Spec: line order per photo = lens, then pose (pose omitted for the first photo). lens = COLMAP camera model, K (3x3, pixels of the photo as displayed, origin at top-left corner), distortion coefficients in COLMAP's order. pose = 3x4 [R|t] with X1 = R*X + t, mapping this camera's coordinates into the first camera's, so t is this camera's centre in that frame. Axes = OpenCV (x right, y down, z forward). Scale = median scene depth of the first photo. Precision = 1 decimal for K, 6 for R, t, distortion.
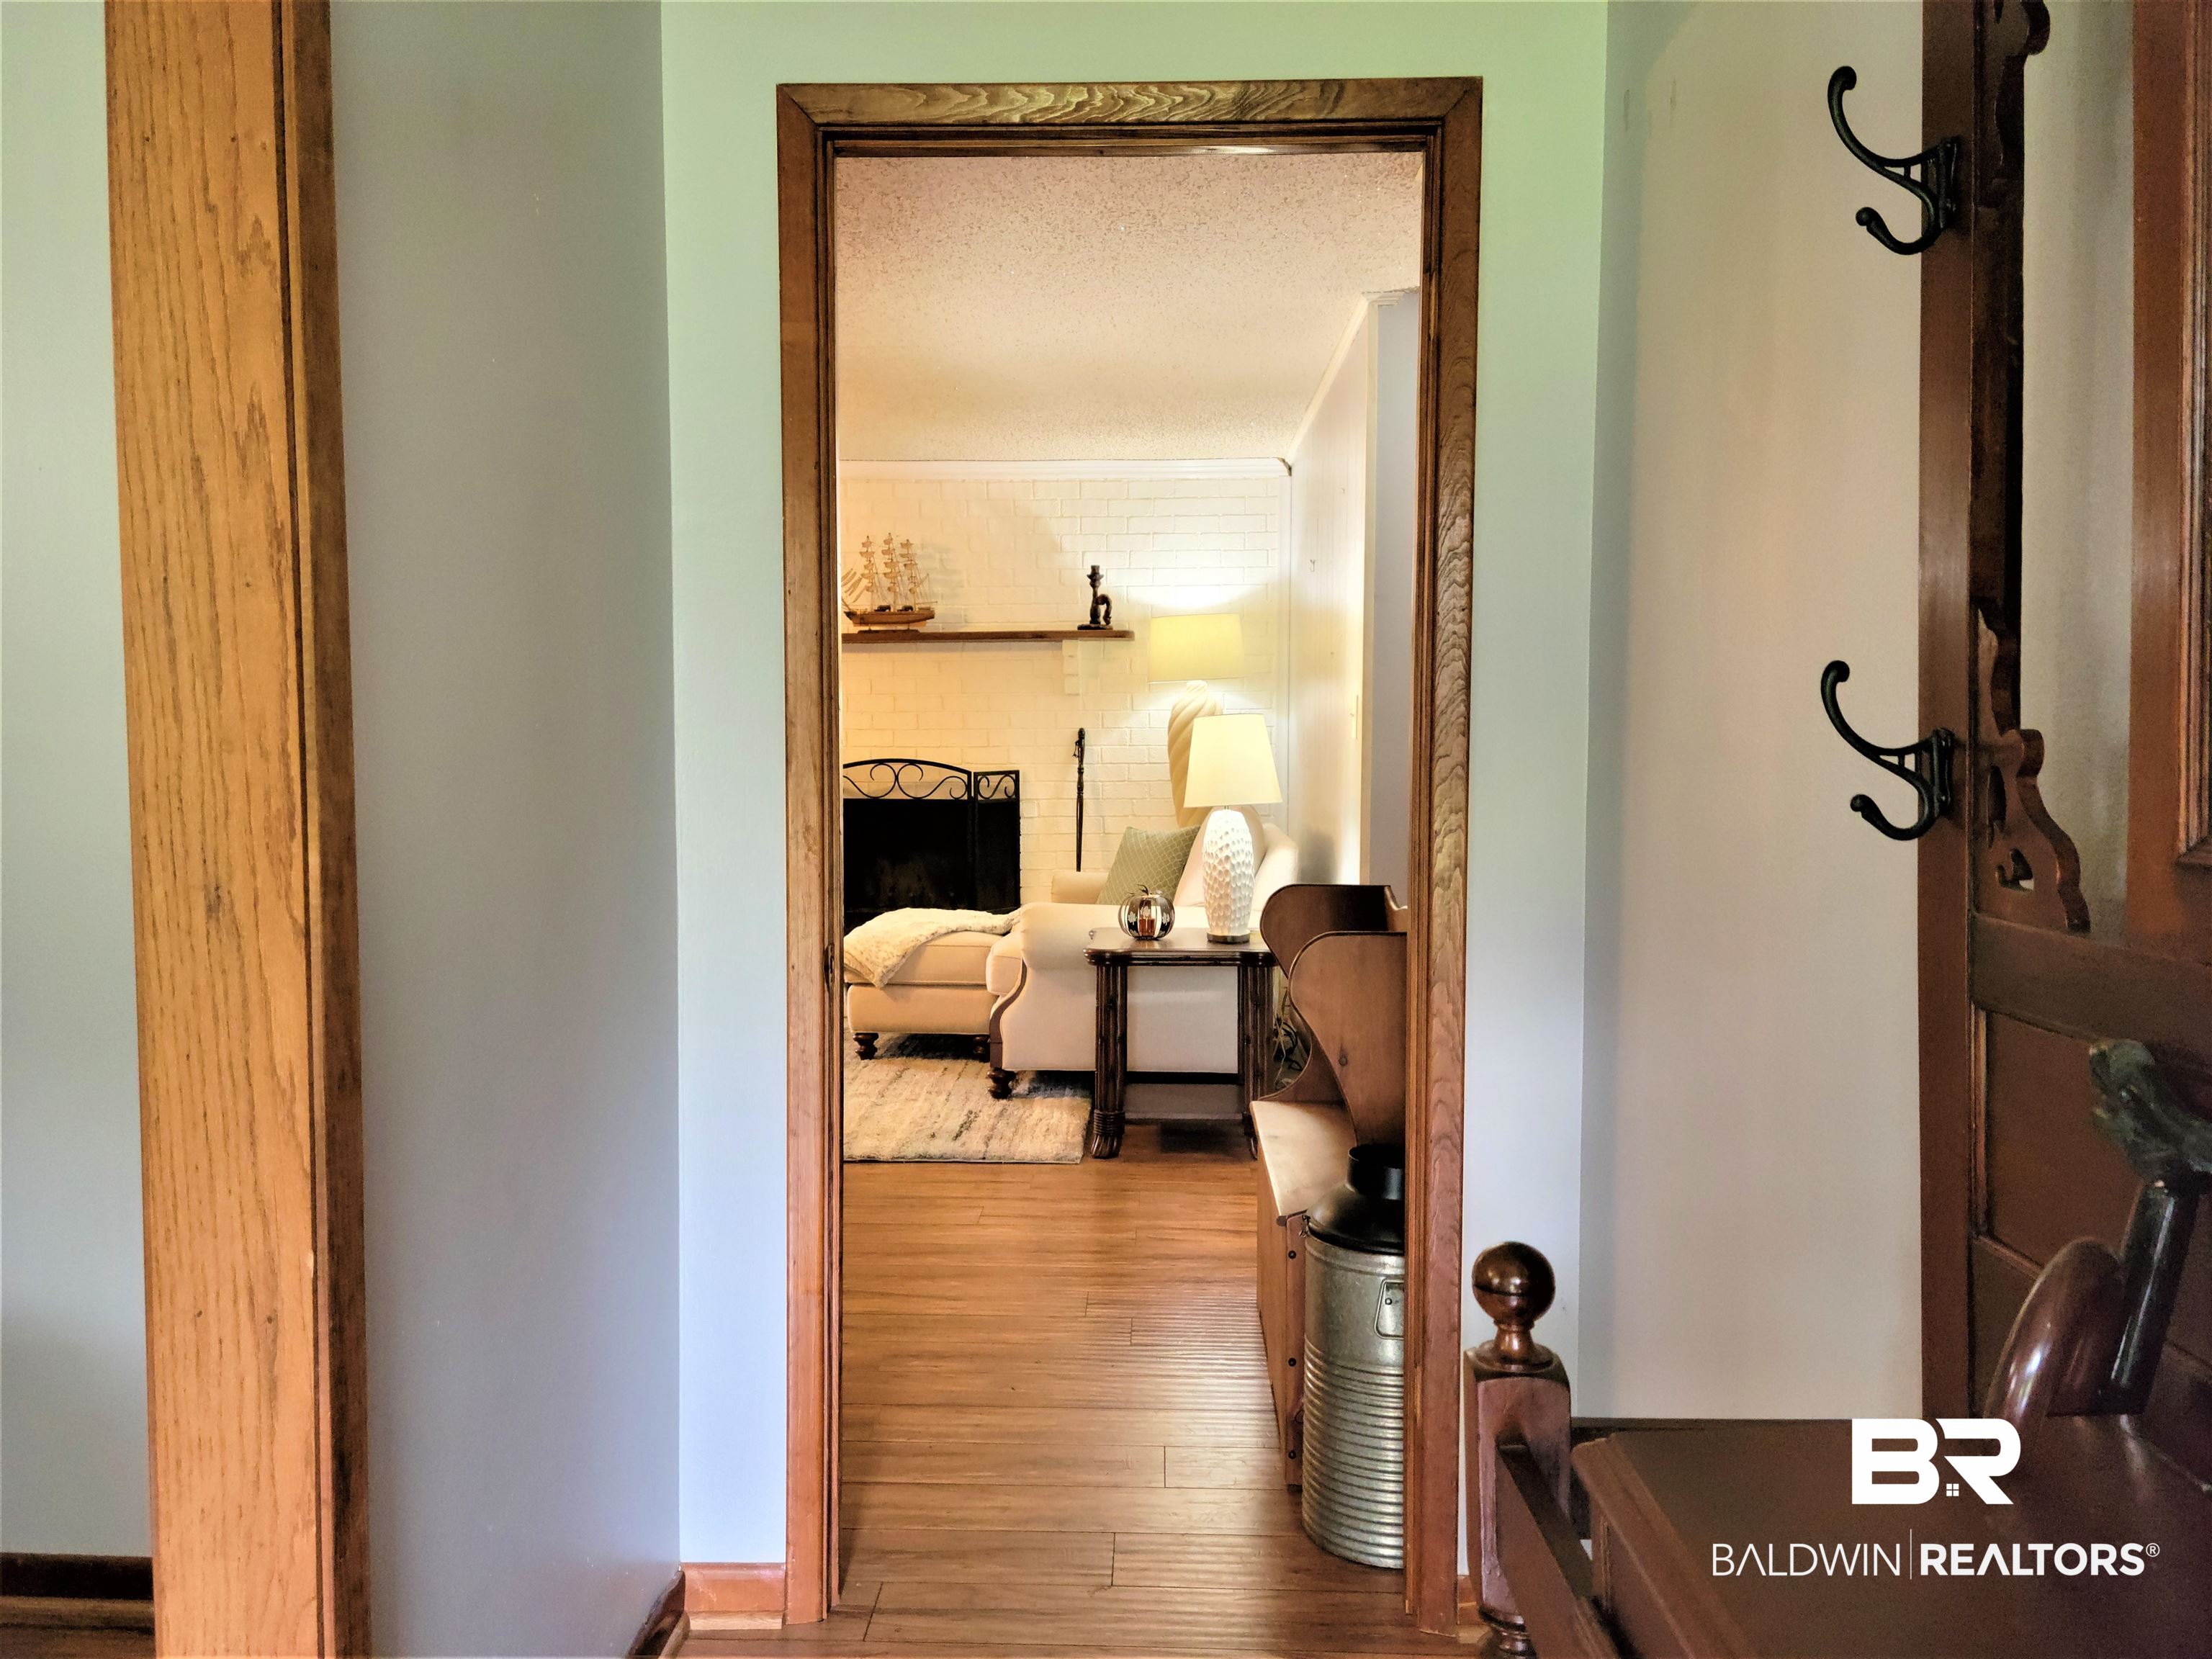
lens RADIAL K [[1742.8, 0, 1107.5], [0, 1742.8, 838.2], [0, 0, 1]] dist [0.090420, -0.105779]
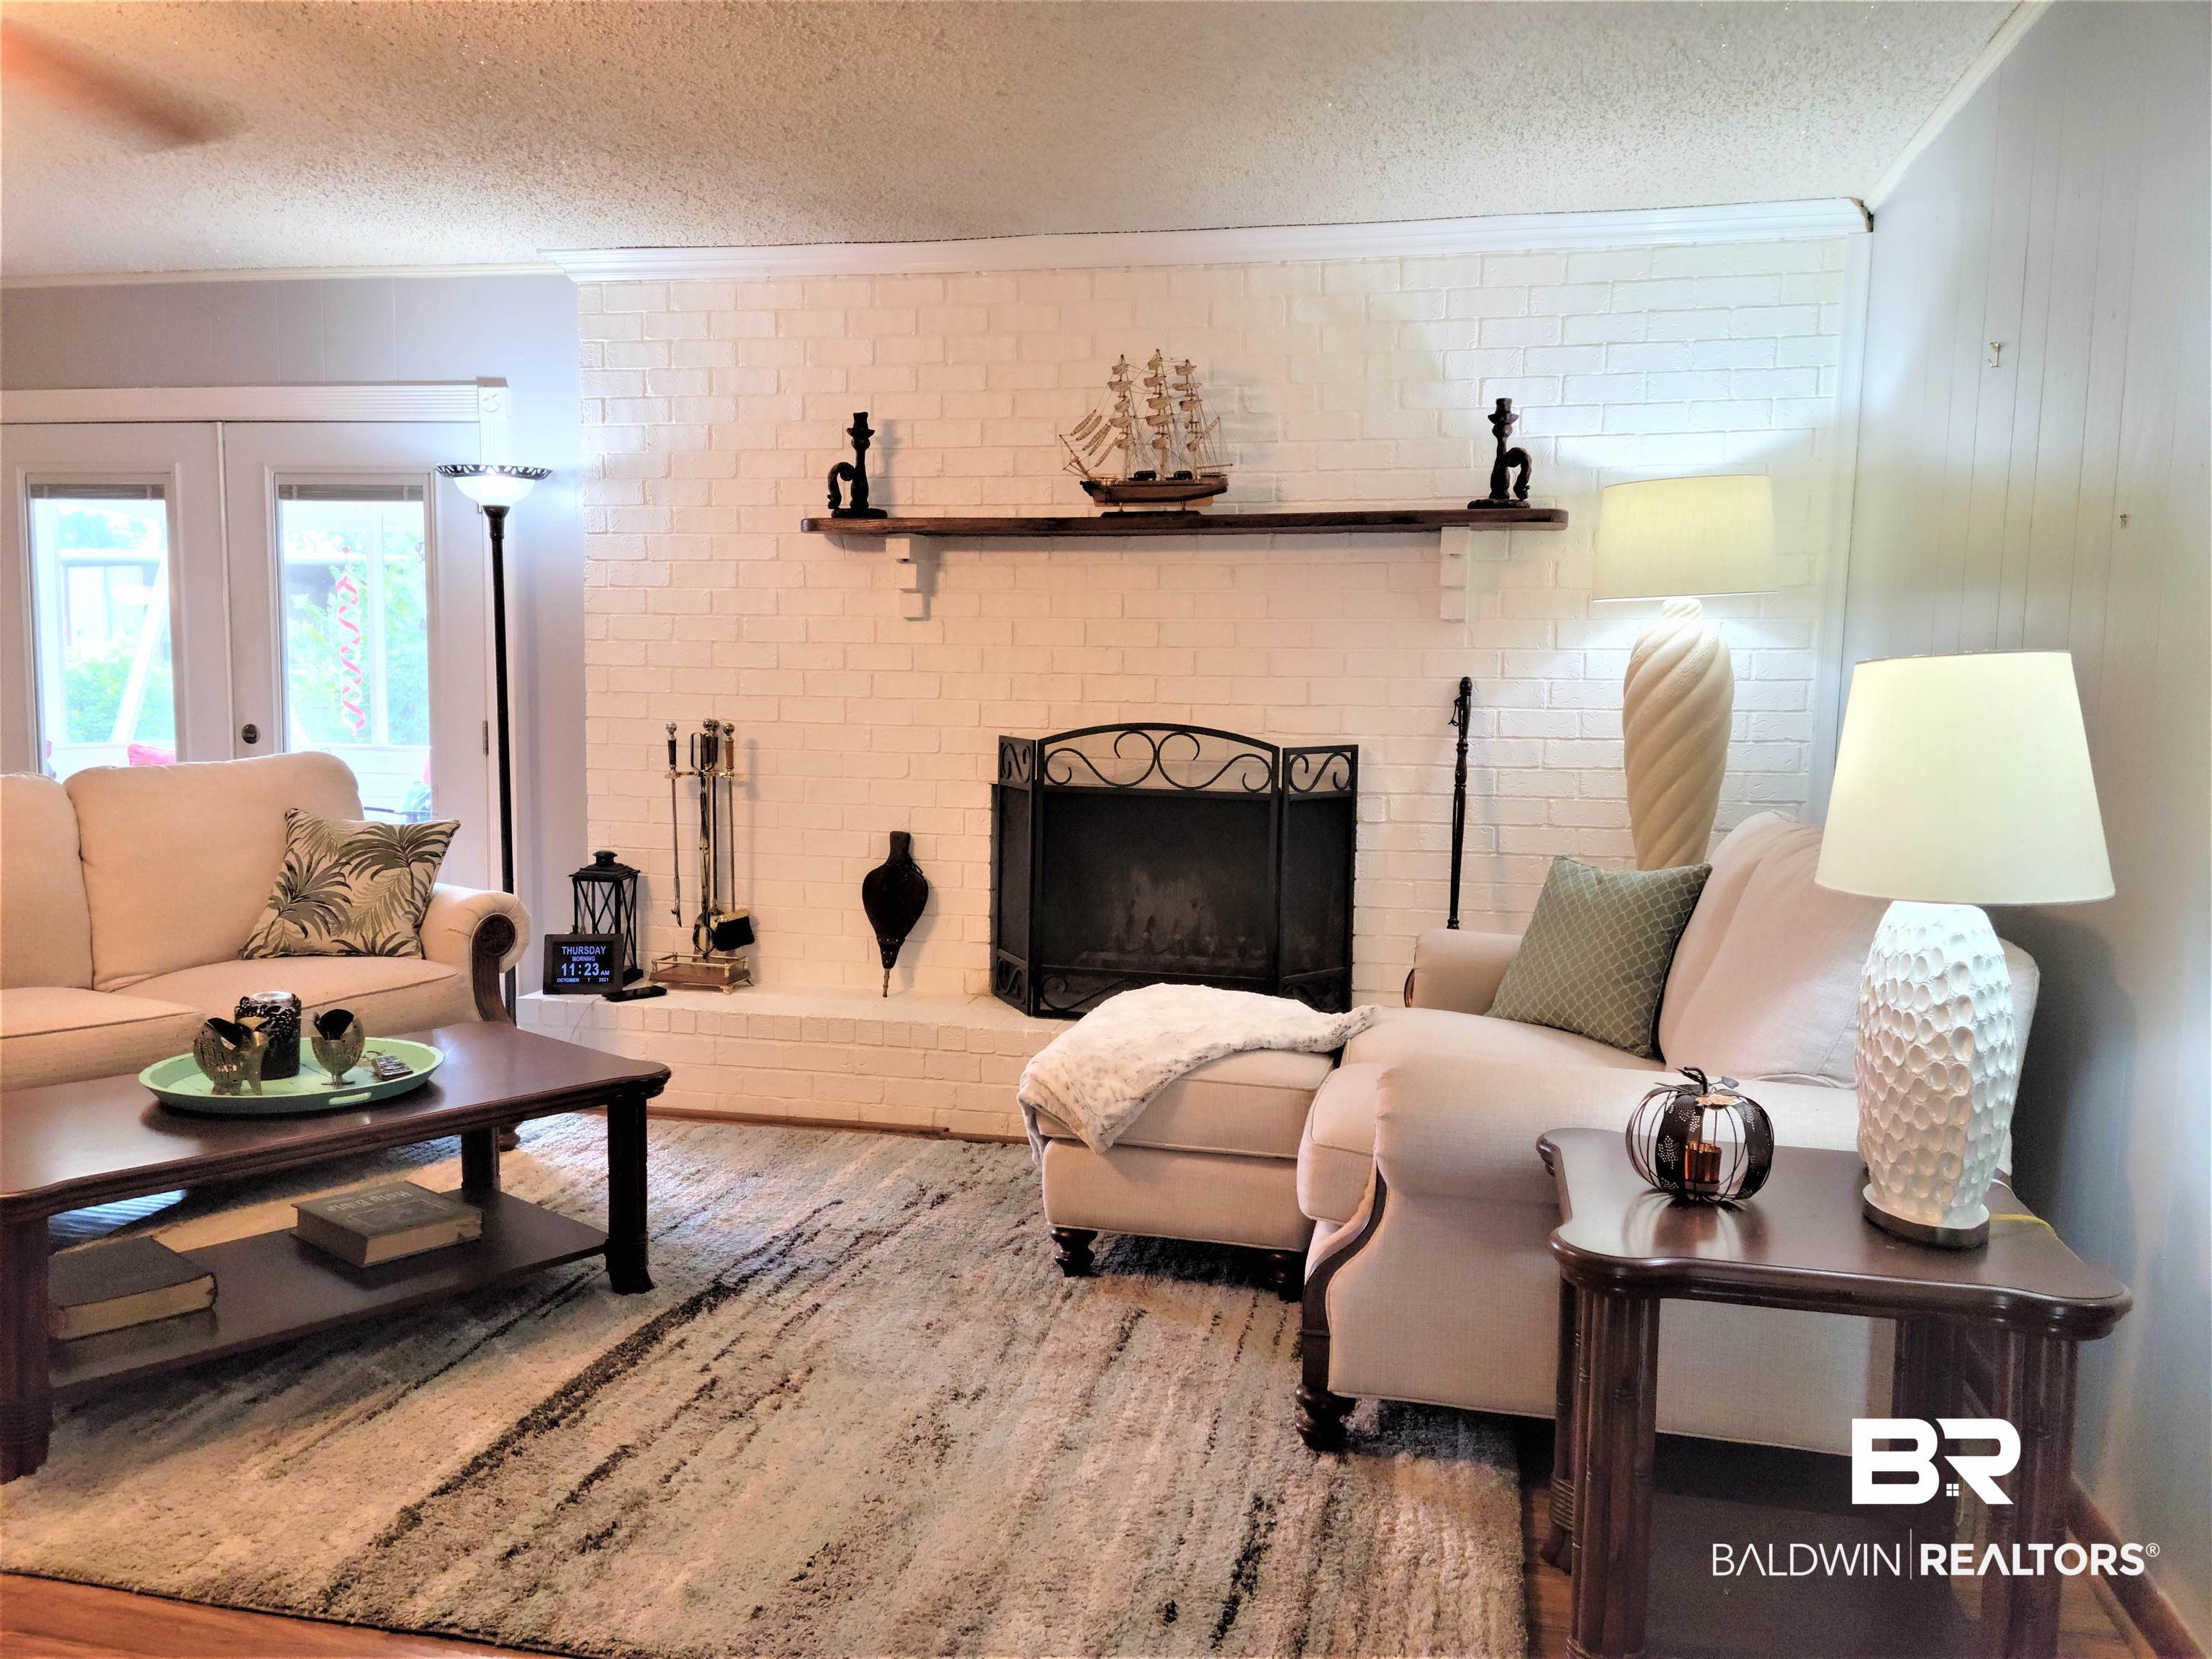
lens RADIAL K [[1742.8, 0, 1100.8], [0, 1742.8, 827.3], [0, 0, 1]] dist [0.090420, -0.105779]
pose [[0.983902, 0.032624, -0.175703, -0.031814], [-0.028087, 0.999206, 0.028248, -0.025682], [0.176486, -0.022859, 0.984038, 0.393725]]
